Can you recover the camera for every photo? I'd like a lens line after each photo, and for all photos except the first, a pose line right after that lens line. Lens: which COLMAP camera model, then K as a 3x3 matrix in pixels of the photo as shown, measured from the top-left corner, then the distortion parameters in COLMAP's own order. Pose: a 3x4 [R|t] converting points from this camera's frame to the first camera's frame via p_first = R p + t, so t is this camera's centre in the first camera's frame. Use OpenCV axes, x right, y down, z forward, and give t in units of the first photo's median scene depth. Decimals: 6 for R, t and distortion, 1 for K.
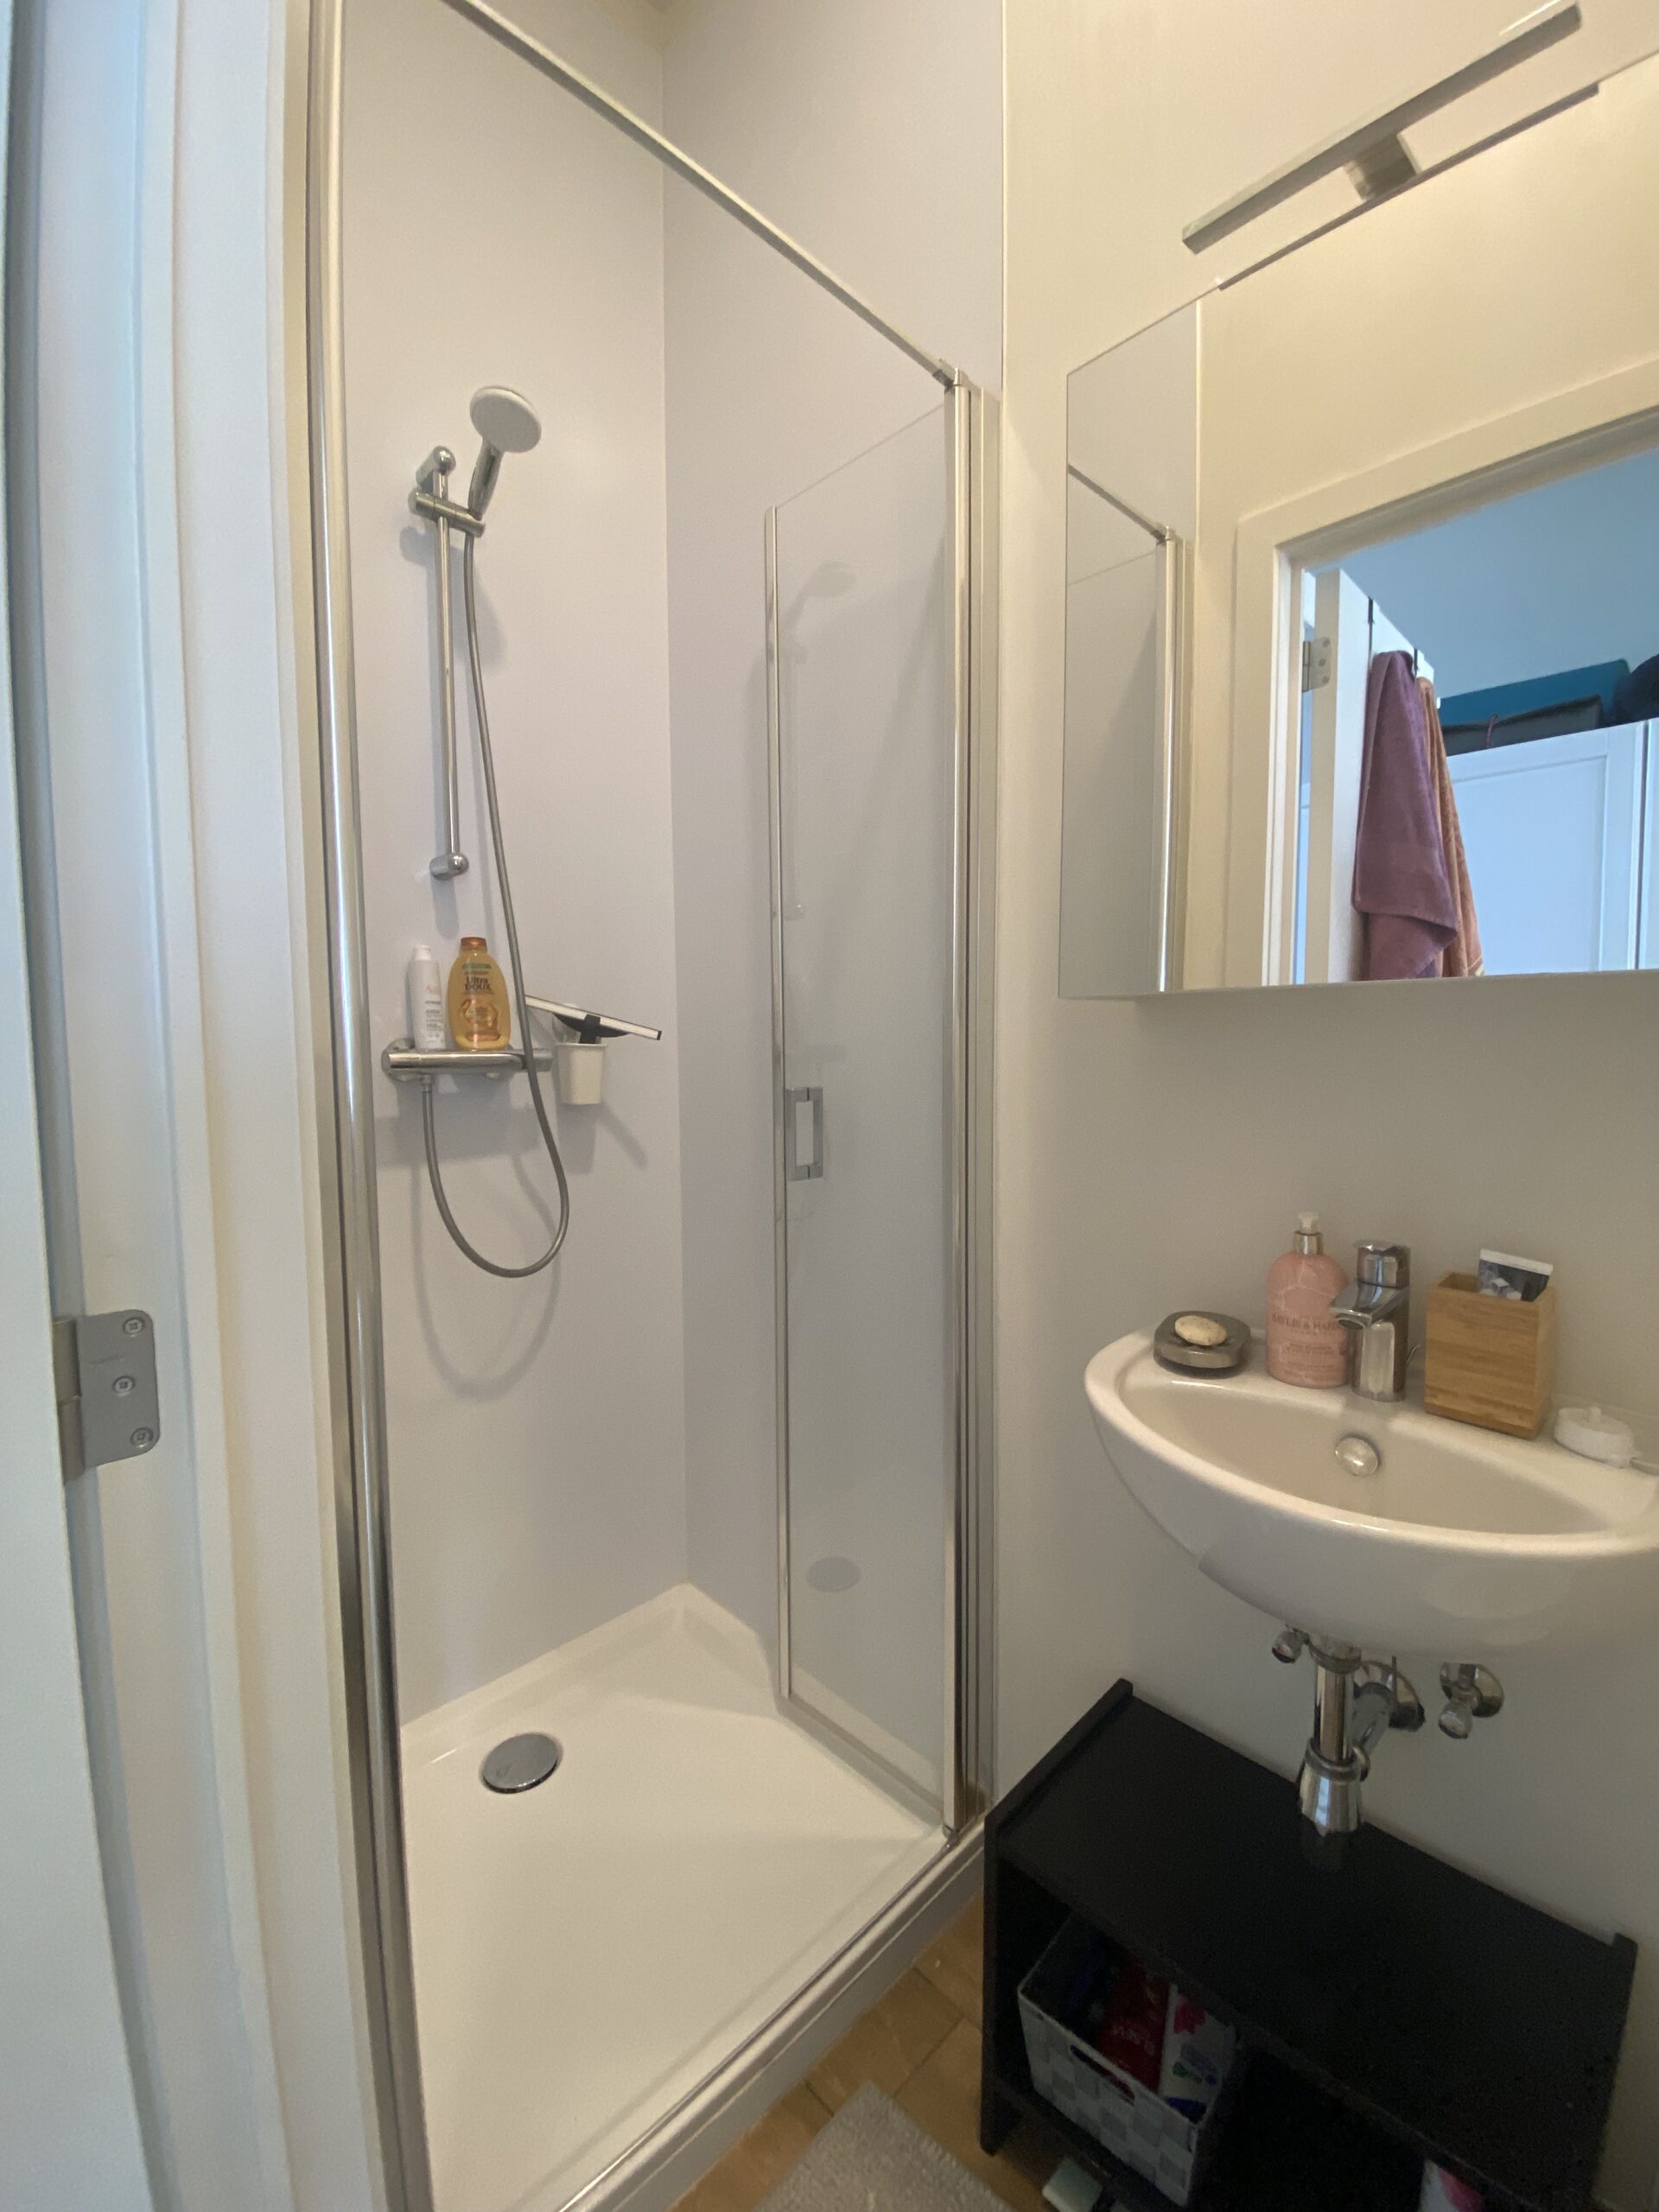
lens RADIAL K [[888.3, 0, 833.9], [0, 888.3, 1101.4], [0, 0, 1]] dist [0.023365, -0.020934]
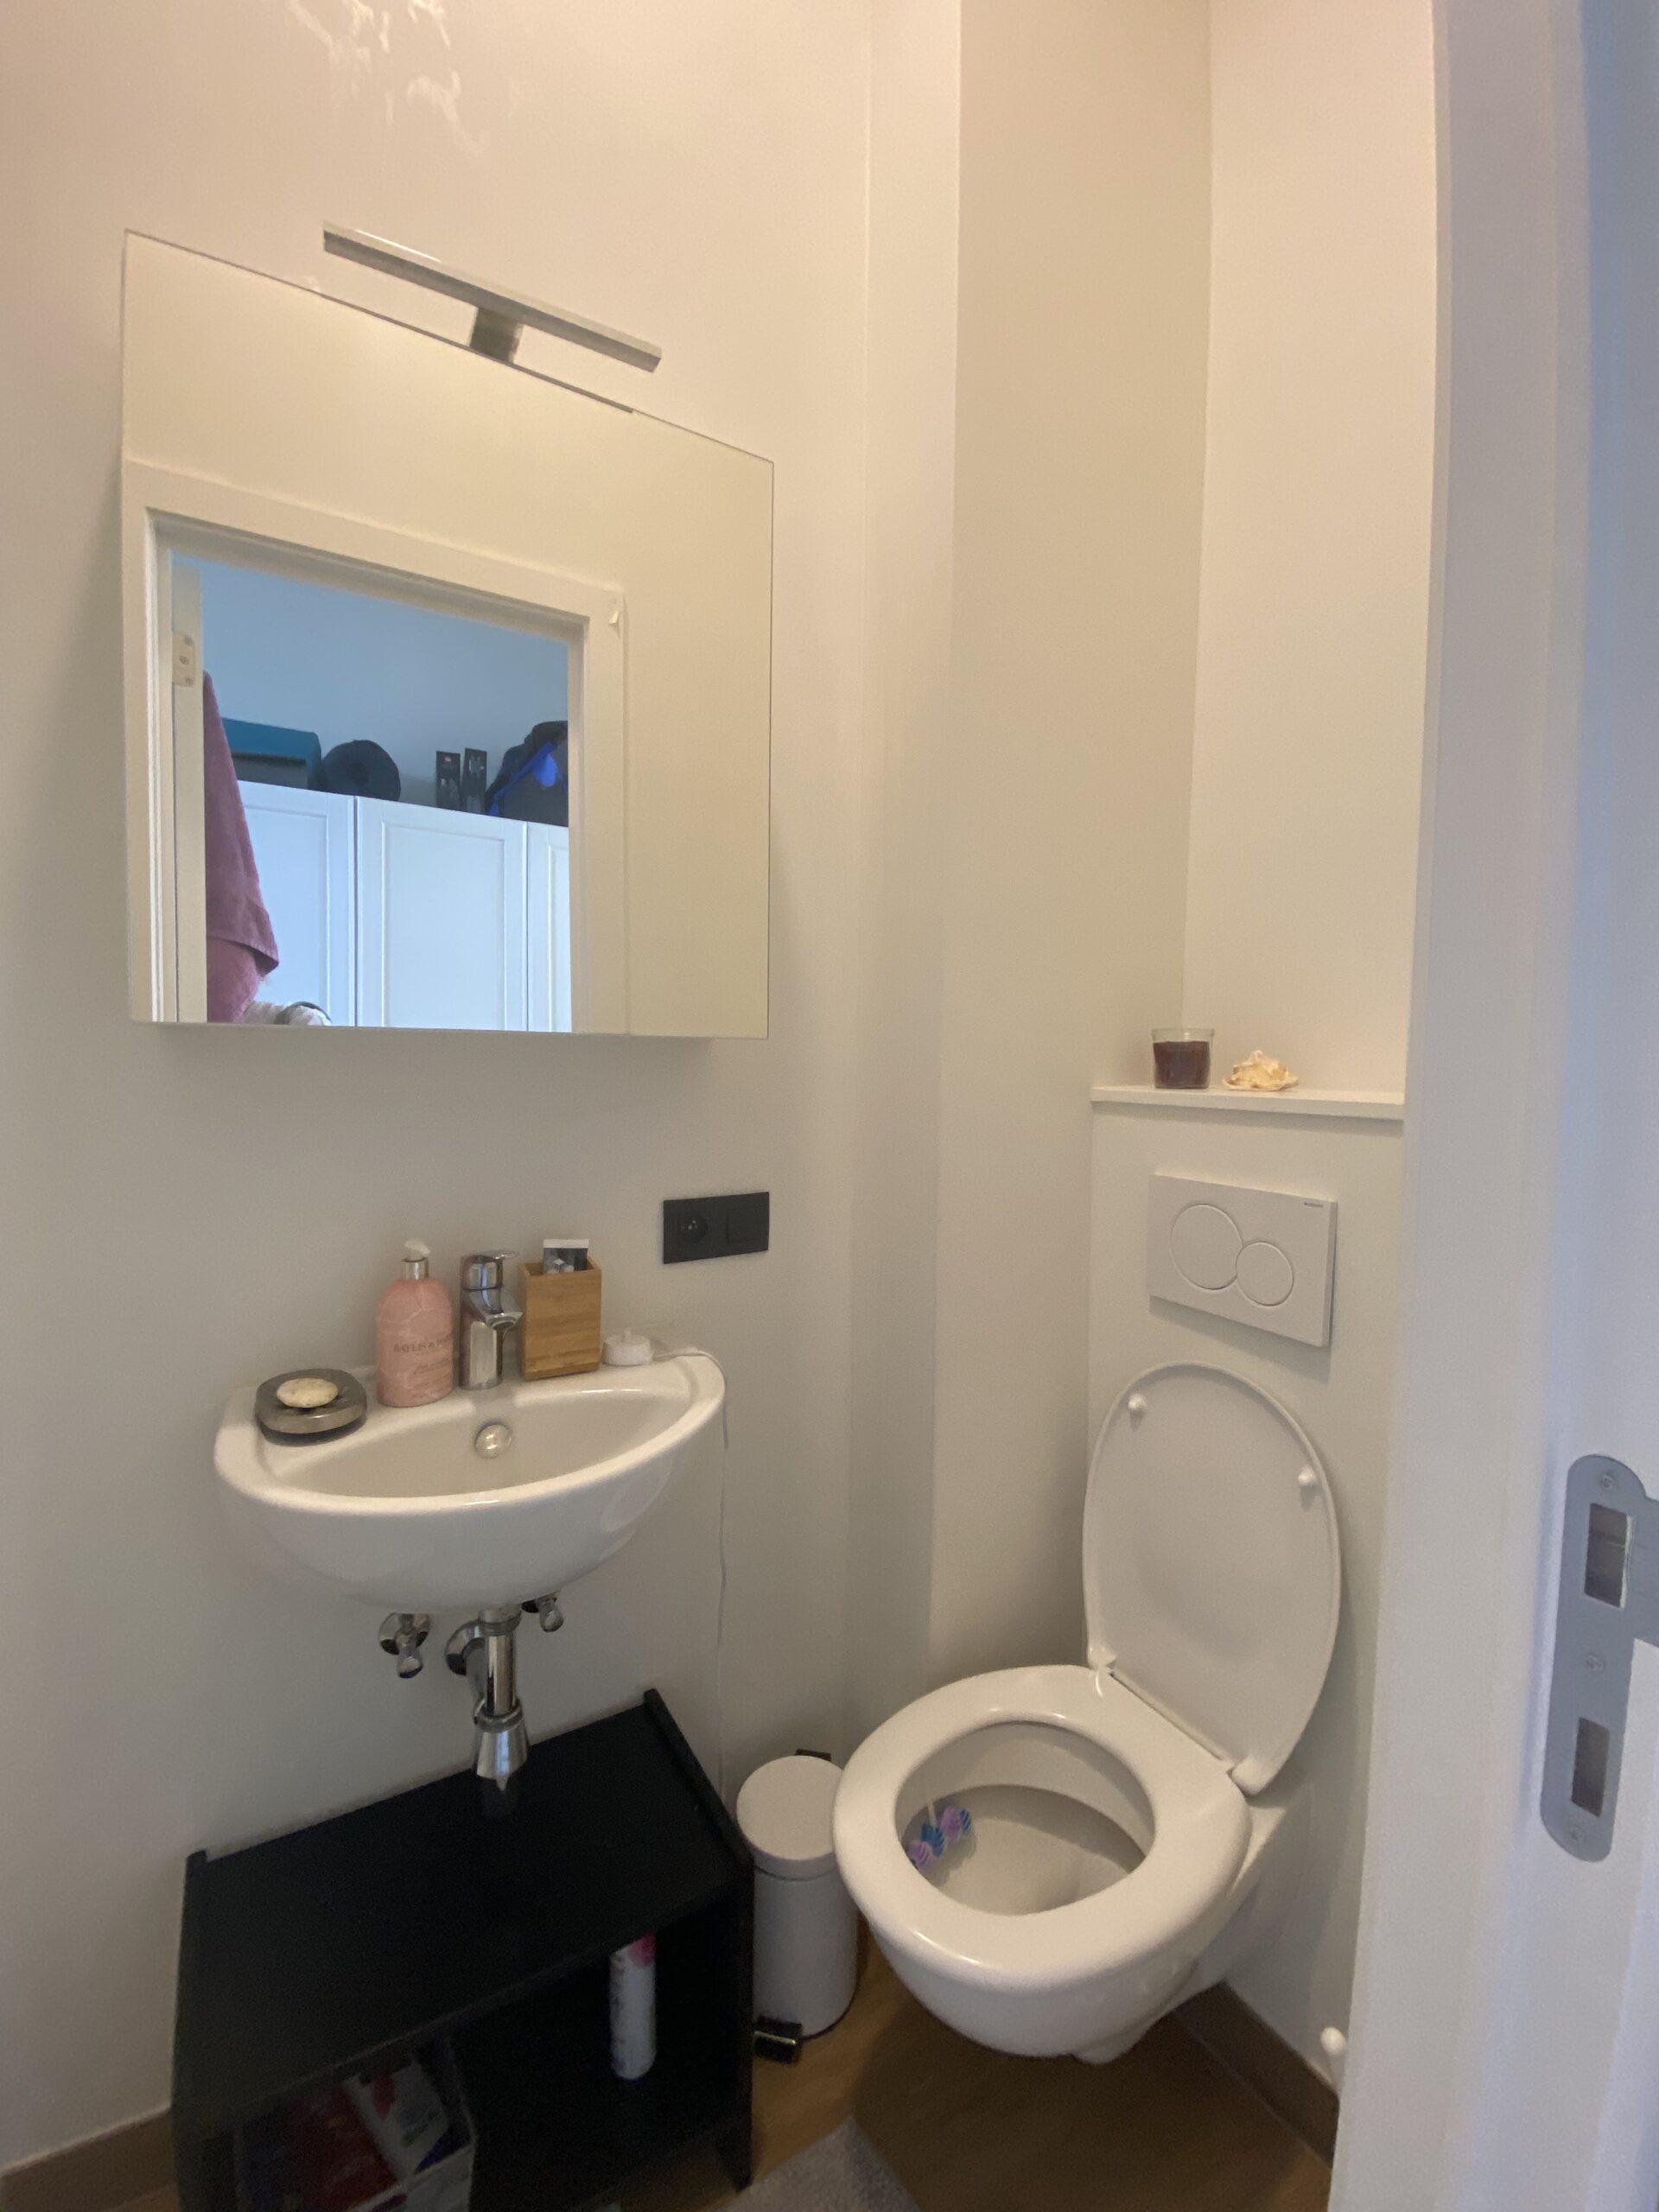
lens RADIAL K [[888.3, 0, 833.9], [0, 888.3, 1101.4], [0, 0, 1]] dist [0.023365, -0.020934]
pose [[0.235874, -0.044481, 0.970765, -0.395502], [0.054394, 0.997990, 0.032512, -0.050023], [-0.970260, 0.045135, 0.237820, 0.276567]]
